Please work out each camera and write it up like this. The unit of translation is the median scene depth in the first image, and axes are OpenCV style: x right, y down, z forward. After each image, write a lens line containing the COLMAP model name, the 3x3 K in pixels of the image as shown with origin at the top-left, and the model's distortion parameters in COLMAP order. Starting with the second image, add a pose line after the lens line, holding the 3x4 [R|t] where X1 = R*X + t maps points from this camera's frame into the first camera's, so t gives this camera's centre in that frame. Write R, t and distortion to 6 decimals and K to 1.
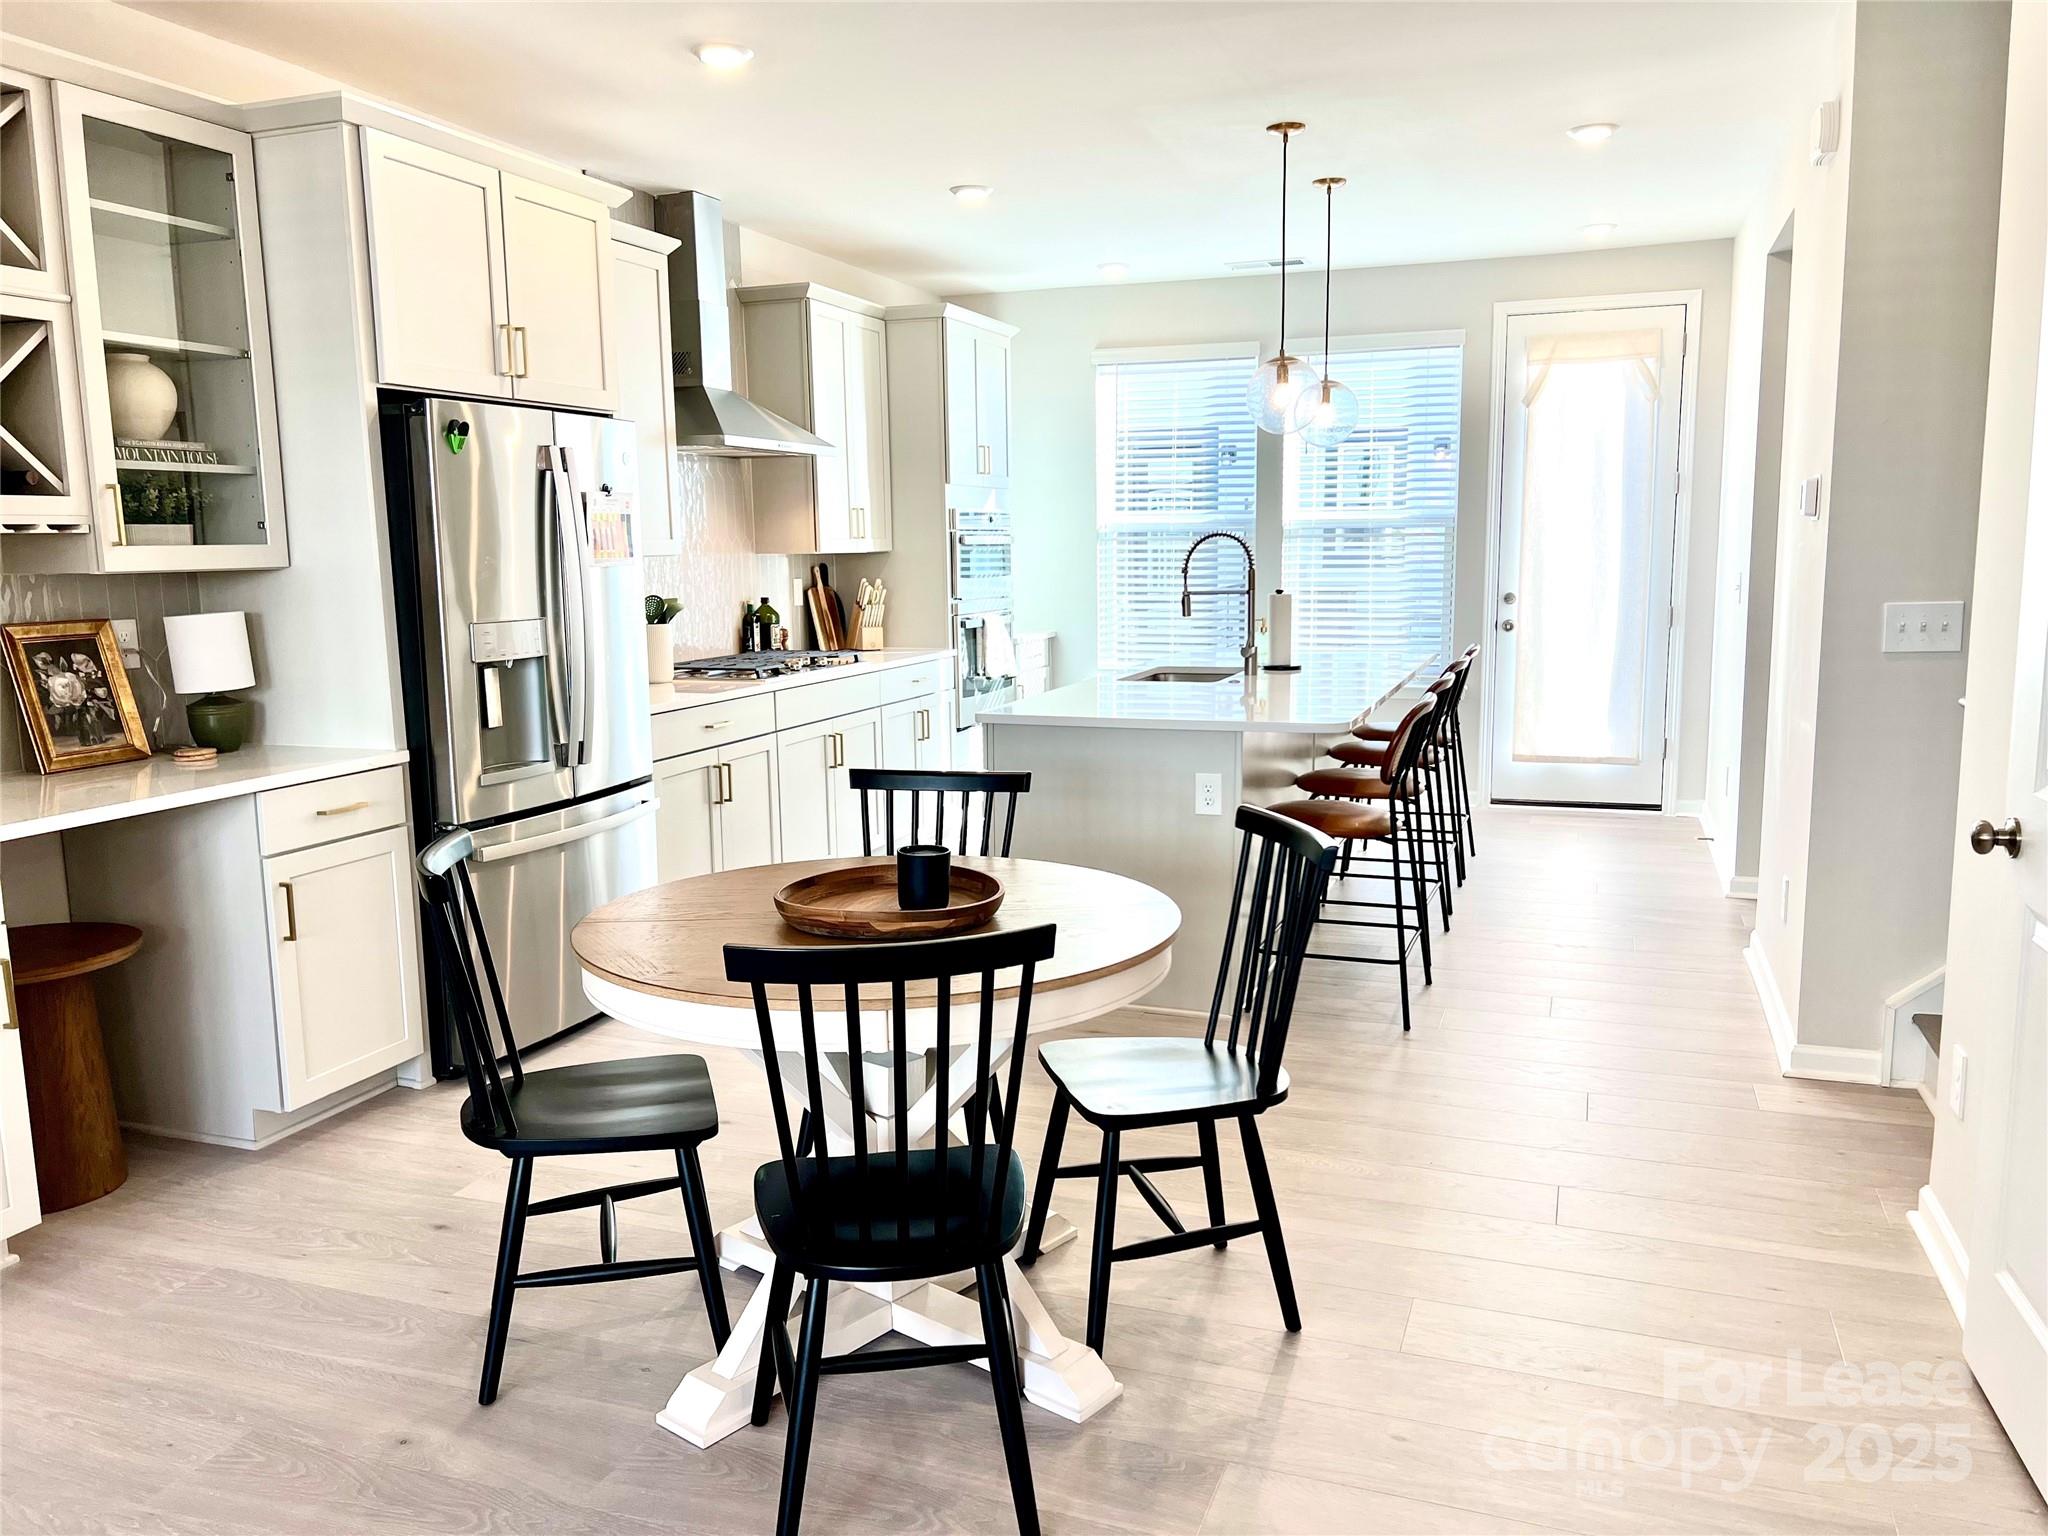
lens RADIAL K [[1531.3, 0, 1031.2], [0, 1531.3, 770.5], [0, 0, 1]] dist [0.023441, -0.023496]
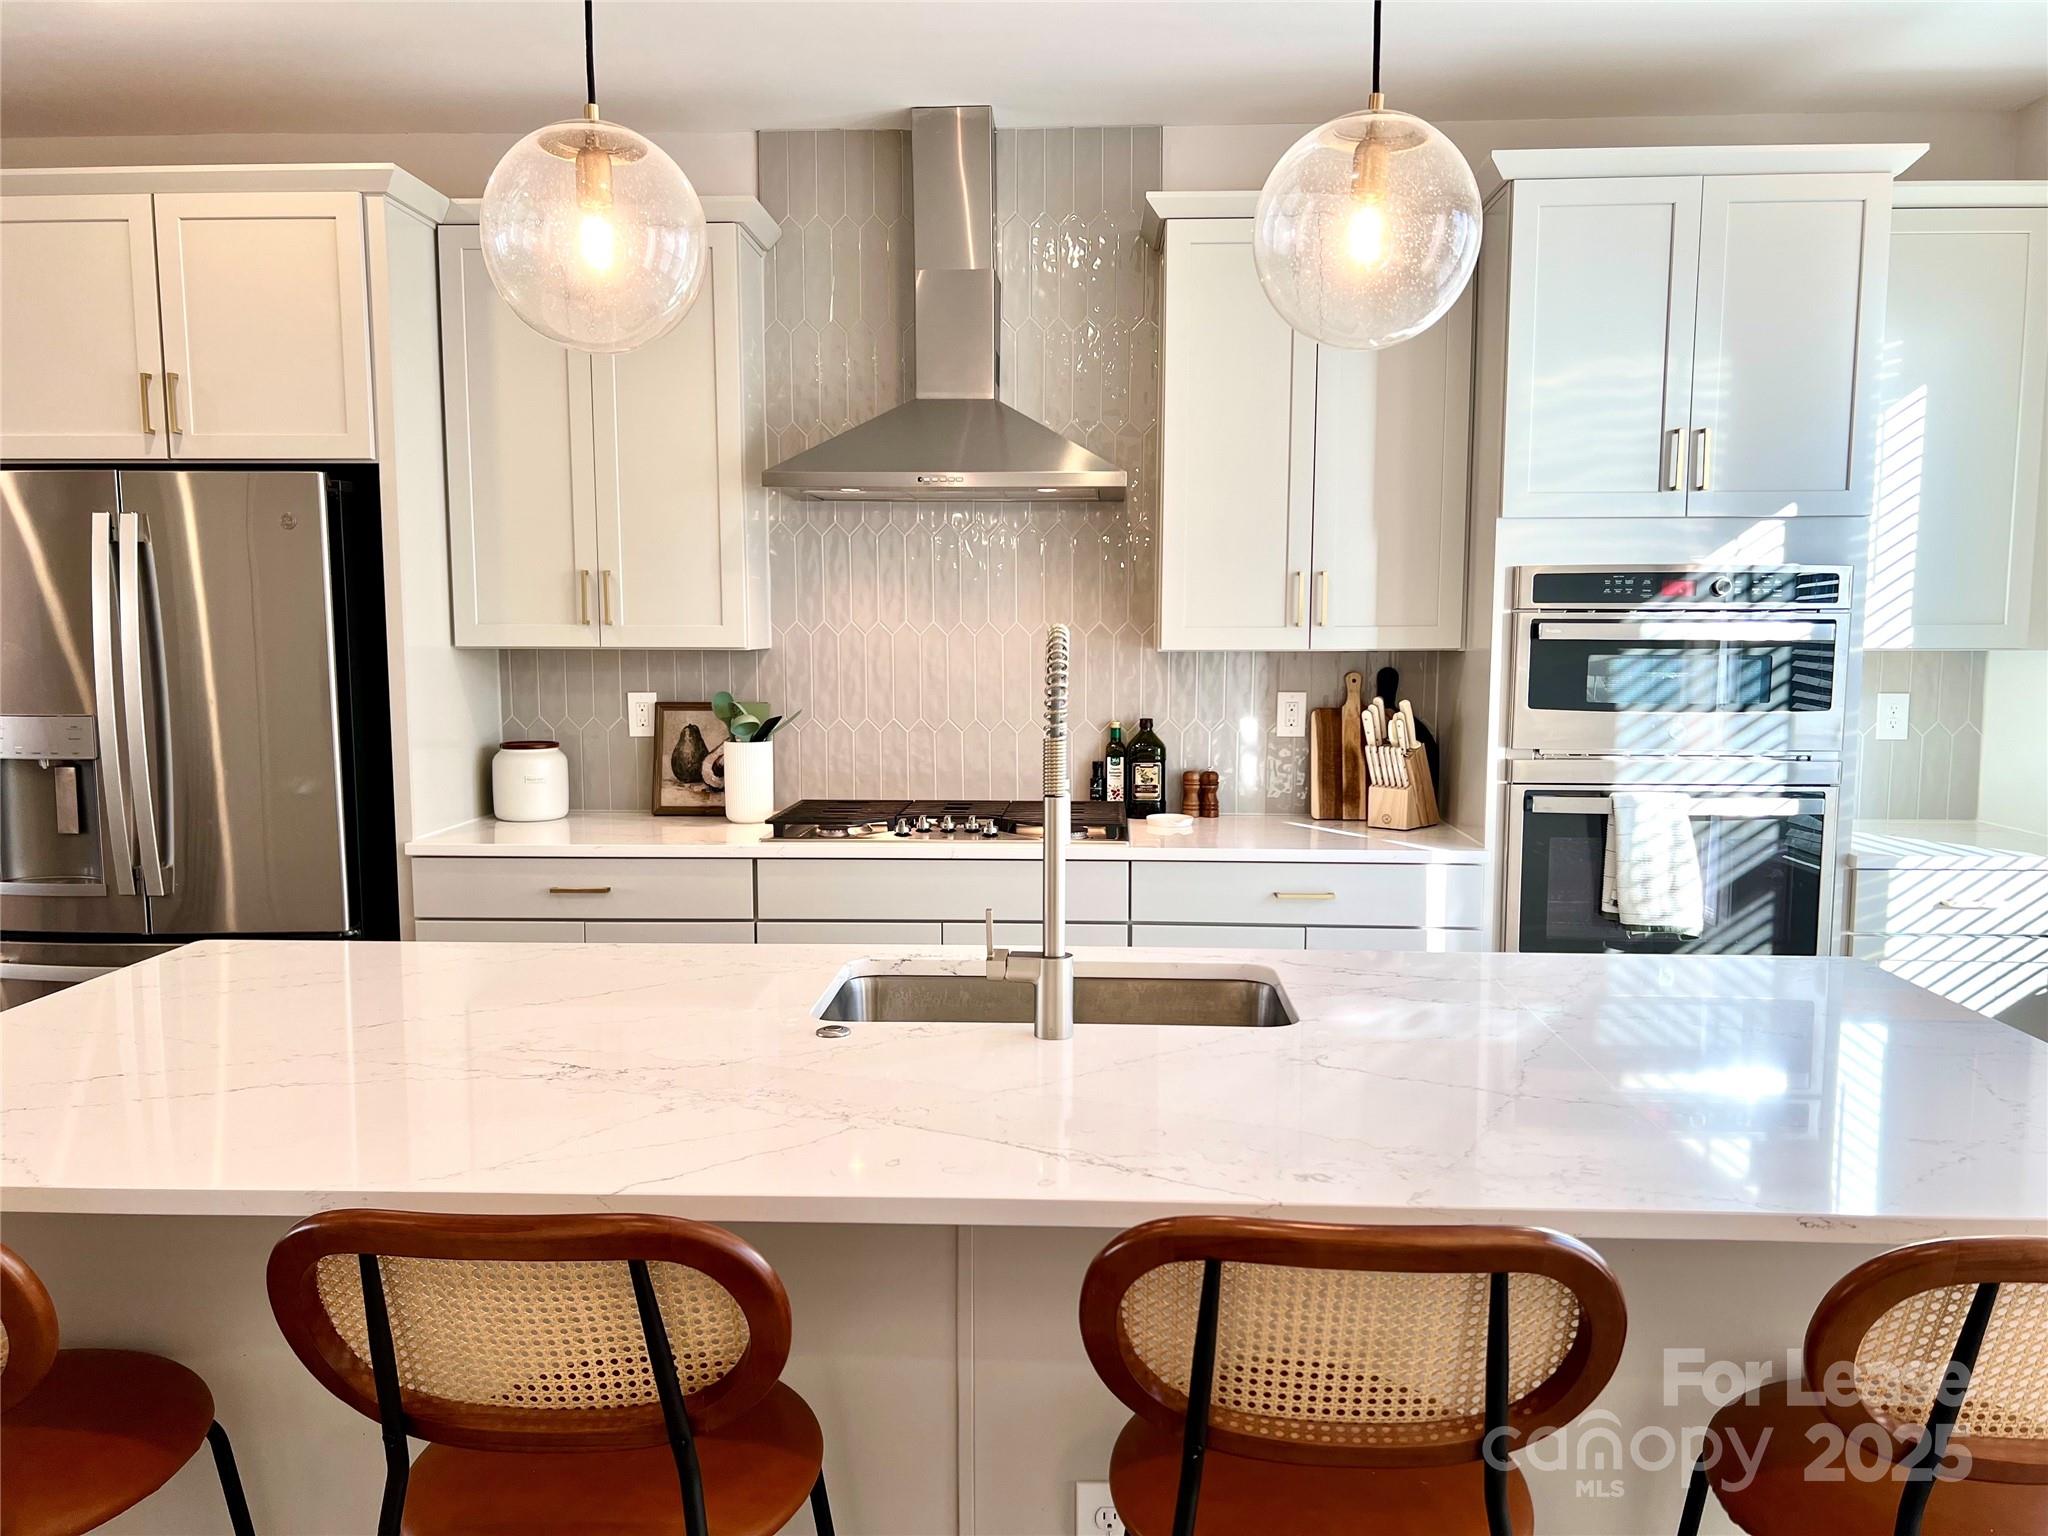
lens RADIAL K [[1531.3, 0, 1038.0], [0, 1531.3, 771.1], [0, 0, 1]] dist [0.023441, -0.023496]
pose [[0.291190, 0.105978, -0.950777, 0.387765], [-0.145572, 0.987180, 0.065452, -0.120117], [0.945525, 0.119347, 0.302884, 0.738369]]
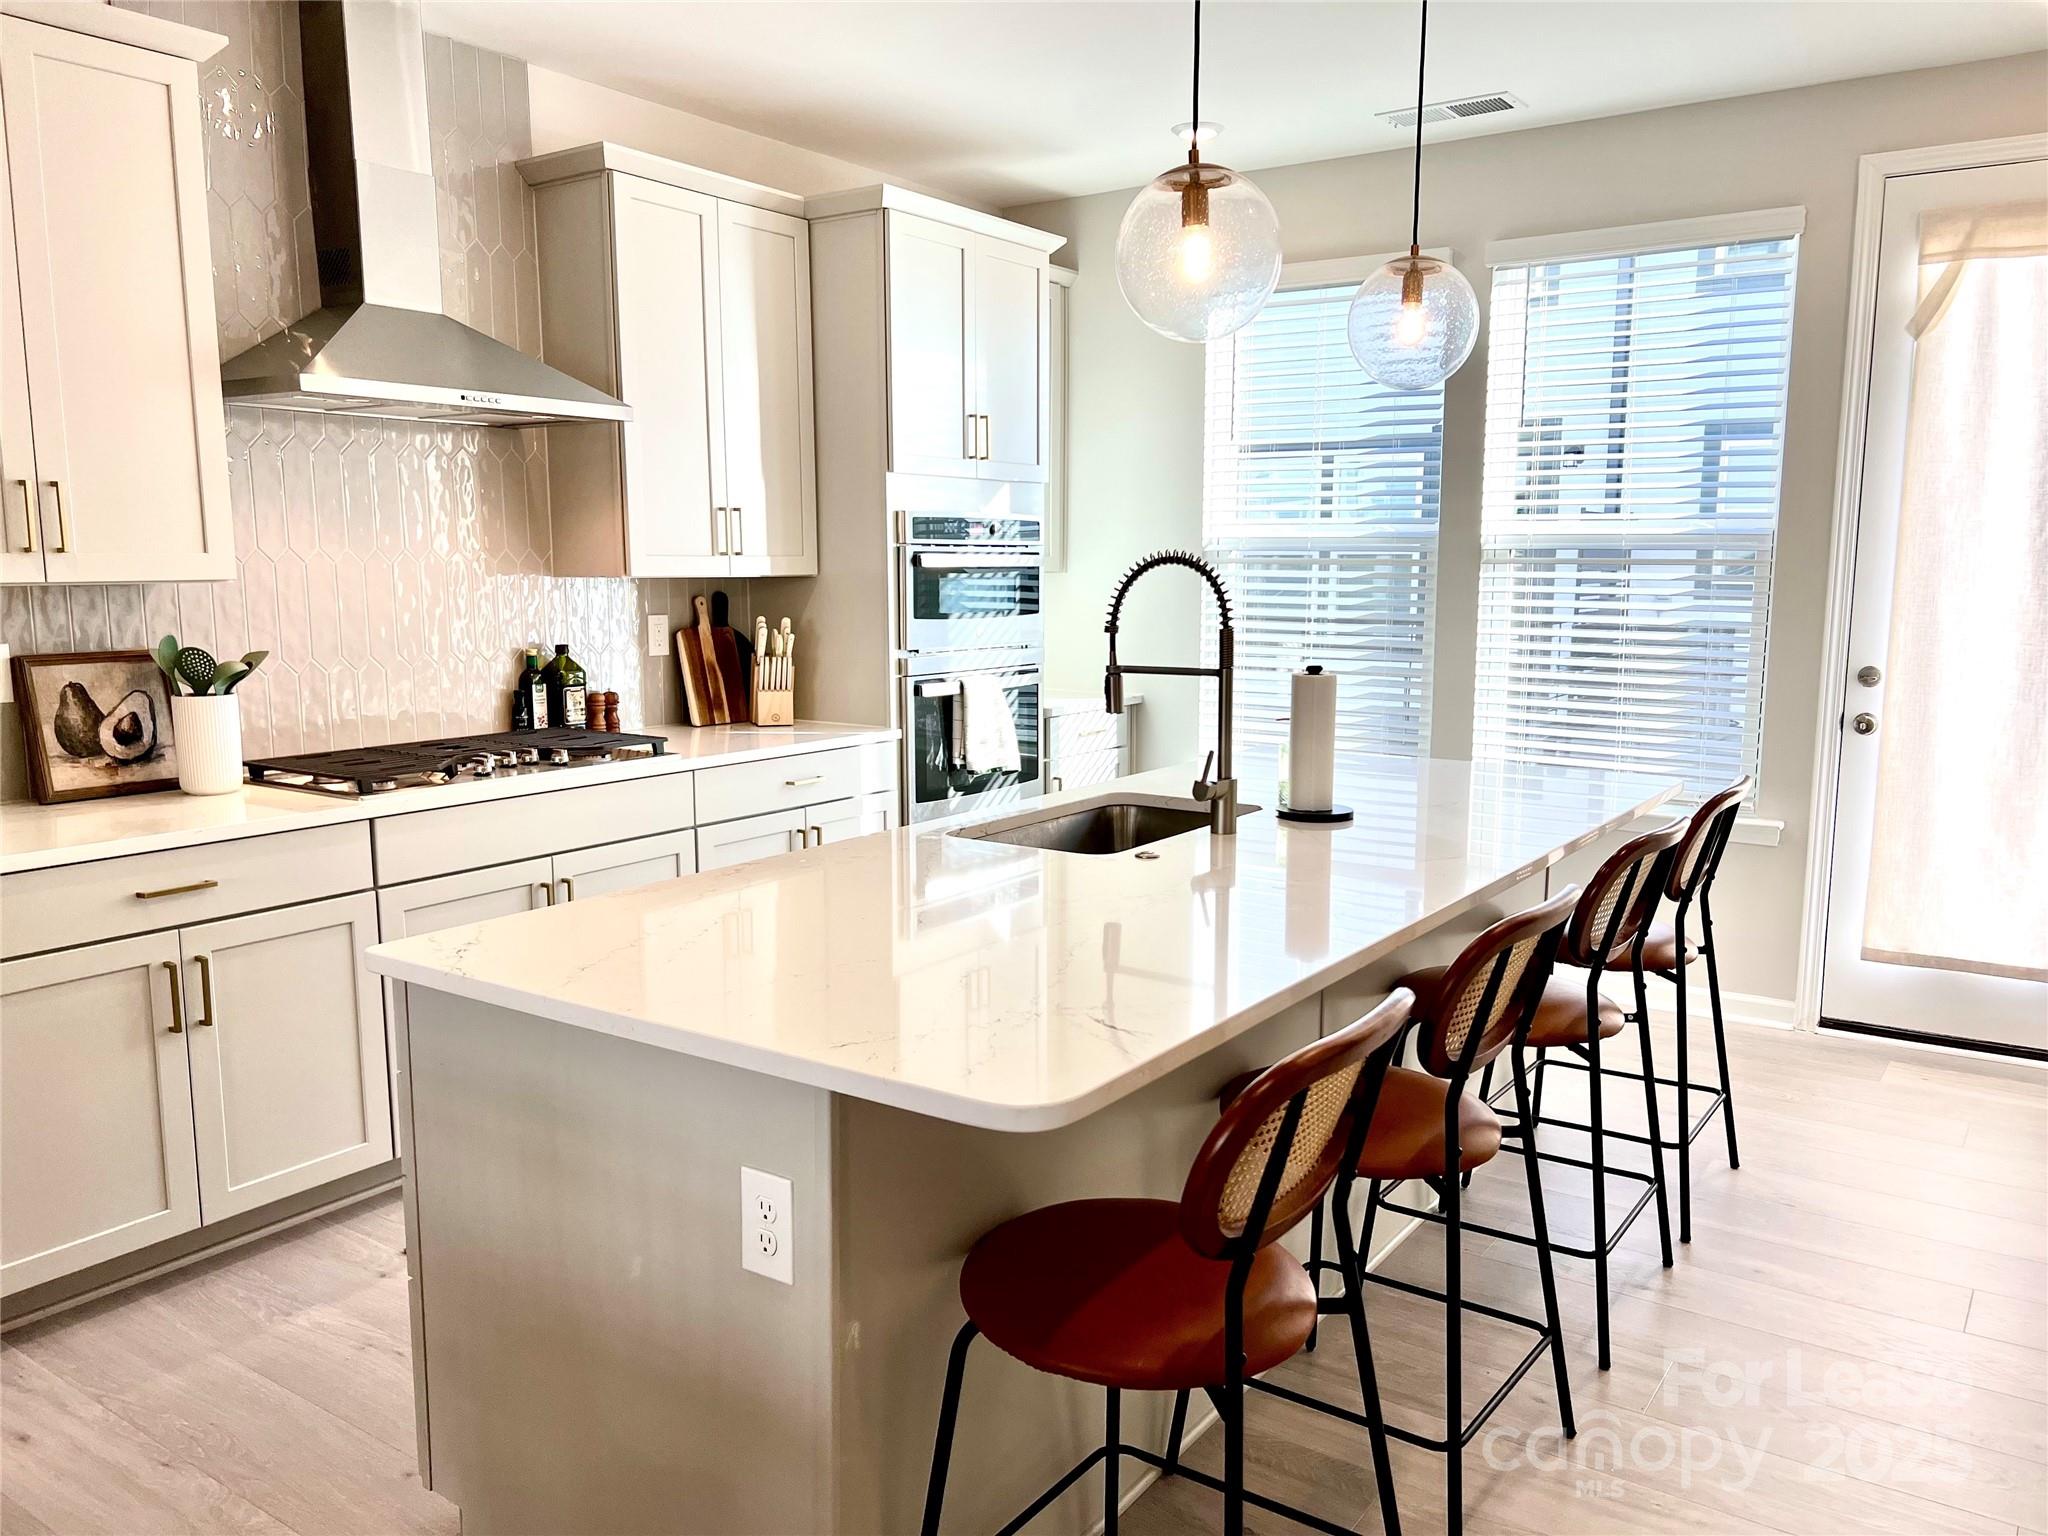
lens RADIAL K [[1531.3, 0, 1034.9], [0, 1531.3, 773.8], [0, 0, 1]] dist [0.023441, -0.023496]
pose [[0.966026, 0.050689, -0.253424, 0.176205], [-0.052331, 0.998630, 0.000262, -0.066275], [0.253090, 0.013009, 0.967355, 0.407838]]
